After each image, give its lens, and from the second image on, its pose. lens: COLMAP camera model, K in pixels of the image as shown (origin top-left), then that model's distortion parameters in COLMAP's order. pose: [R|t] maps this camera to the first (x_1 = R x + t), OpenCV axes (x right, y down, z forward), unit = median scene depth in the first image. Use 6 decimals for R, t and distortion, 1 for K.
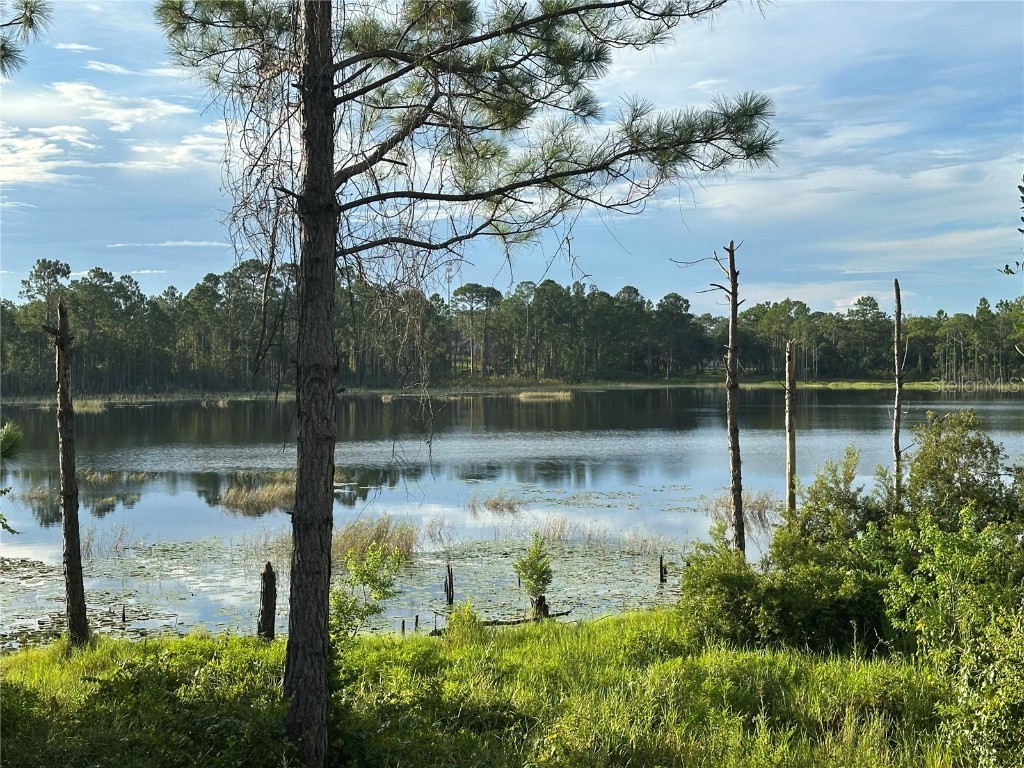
lens RADIAL K [[1486.9, 0, 511.4], [0, 1486.9, 378.0], [0, 0, 1]] dist [0.125013, 0.000000]
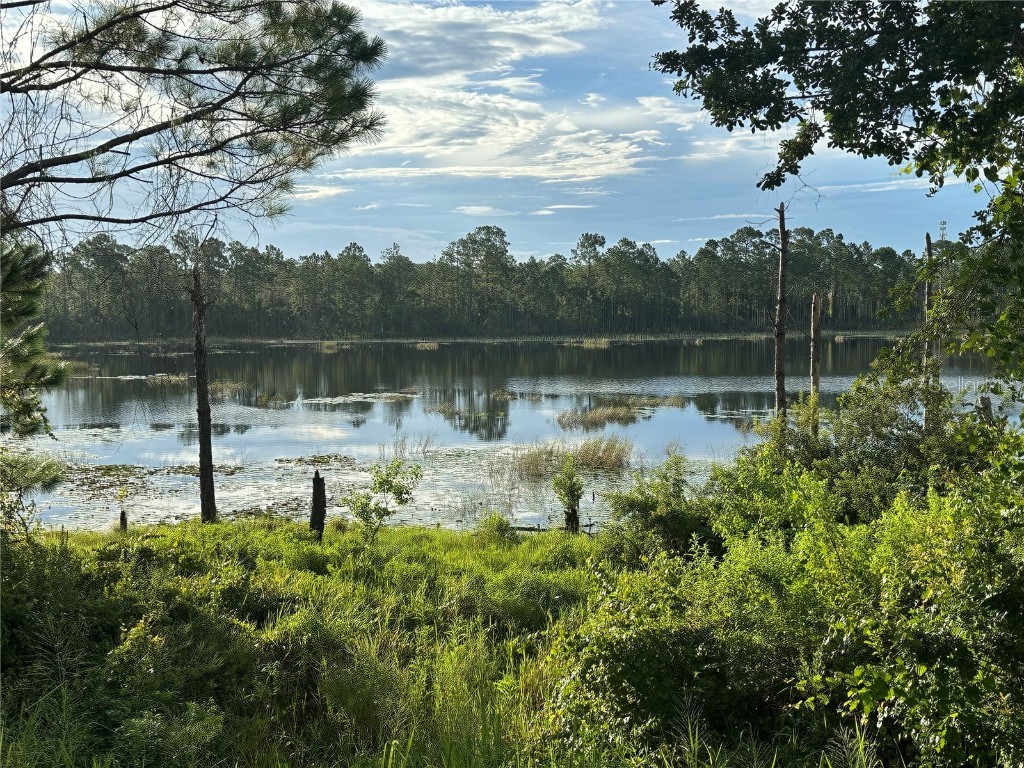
lens RADIAL K [[1158.6, 0, 513.7], [0, 1158.6, 389.4], [0, 0, 1]] dist [0.148286, 0.000000]
pose [[0.921835, 0.023504, -0.386869, 0.349650], [-0.000881, 0.998284, 0.058550, -0.004779], [0.387581, -0.053633, 0.920274, 0.132044]]
